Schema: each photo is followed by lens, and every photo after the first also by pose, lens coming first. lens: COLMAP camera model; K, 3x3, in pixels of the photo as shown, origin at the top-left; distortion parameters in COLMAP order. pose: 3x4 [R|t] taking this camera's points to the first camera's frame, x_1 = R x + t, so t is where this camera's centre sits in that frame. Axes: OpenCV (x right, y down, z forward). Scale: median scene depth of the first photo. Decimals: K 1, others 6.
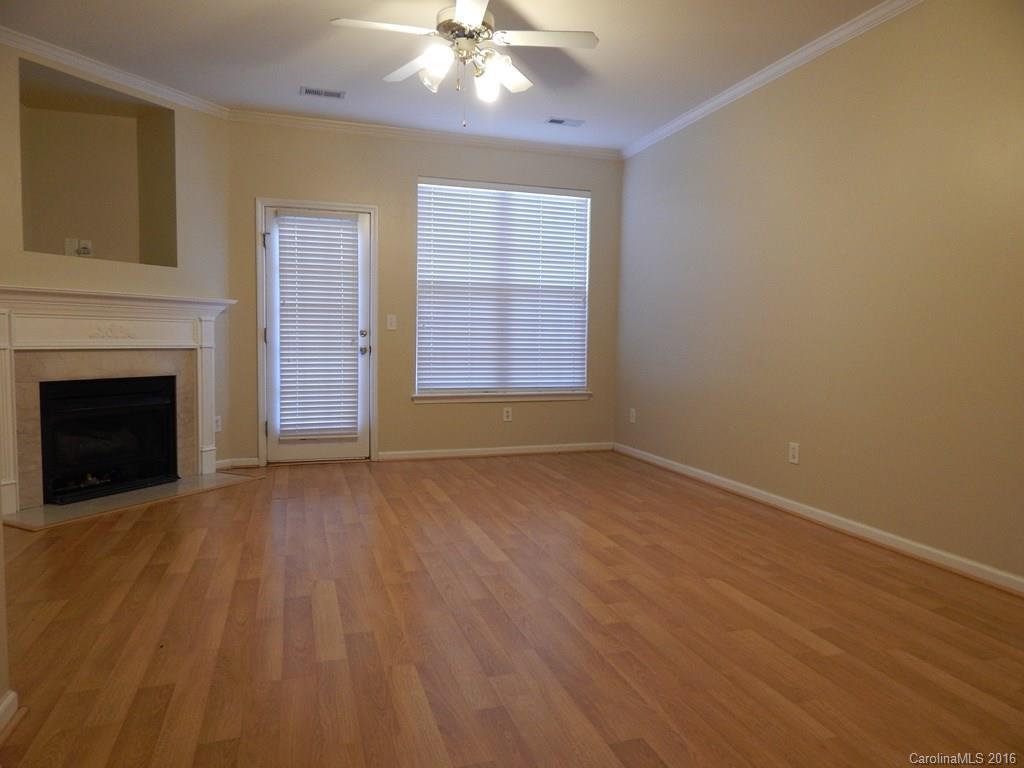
lens RADIAL K [[680.7, 0, 511.6], [0, 680.7, 384.8], [0, 0, 1]] dist [0.002346, 0.000337]
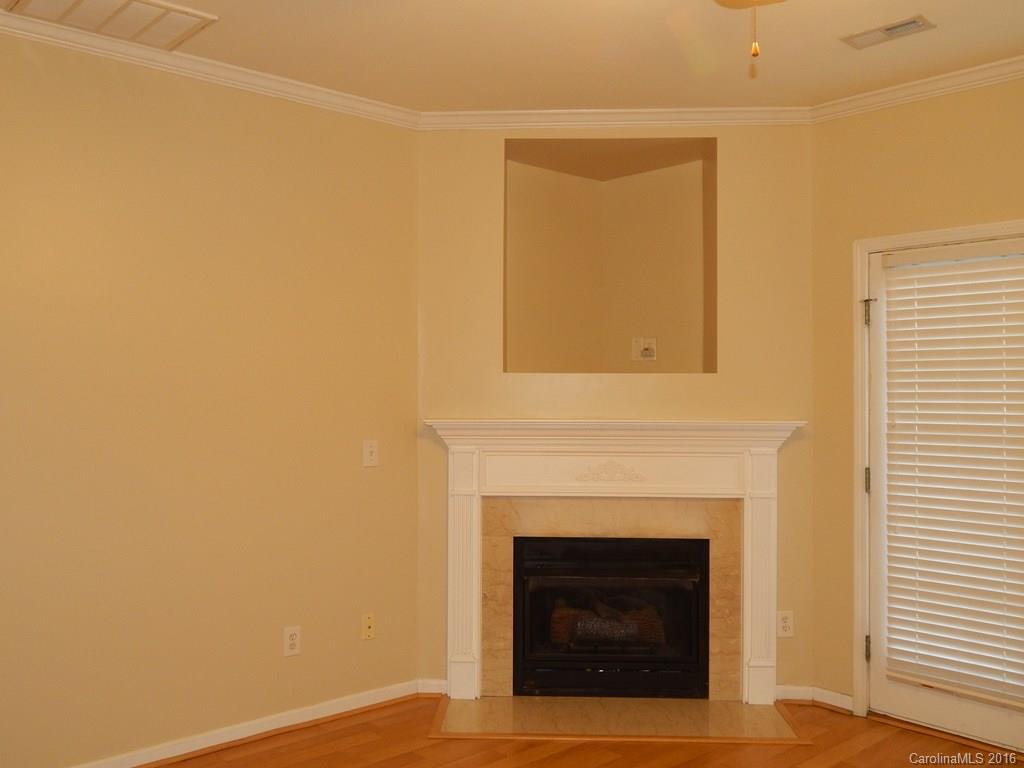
lens RADIAL K [[958.0, 0, 511.2], [0, 958.0, 382.1], [0, 0, 1]] dist [0.013120, 0.000000]
pose [[0.397900, -0.016020, -0.917289, 0.267033], [-0.058716, 0.997353, -0.042887, -0.111009], [0.915548, 0.070924, 0.395906, 0.451504]]
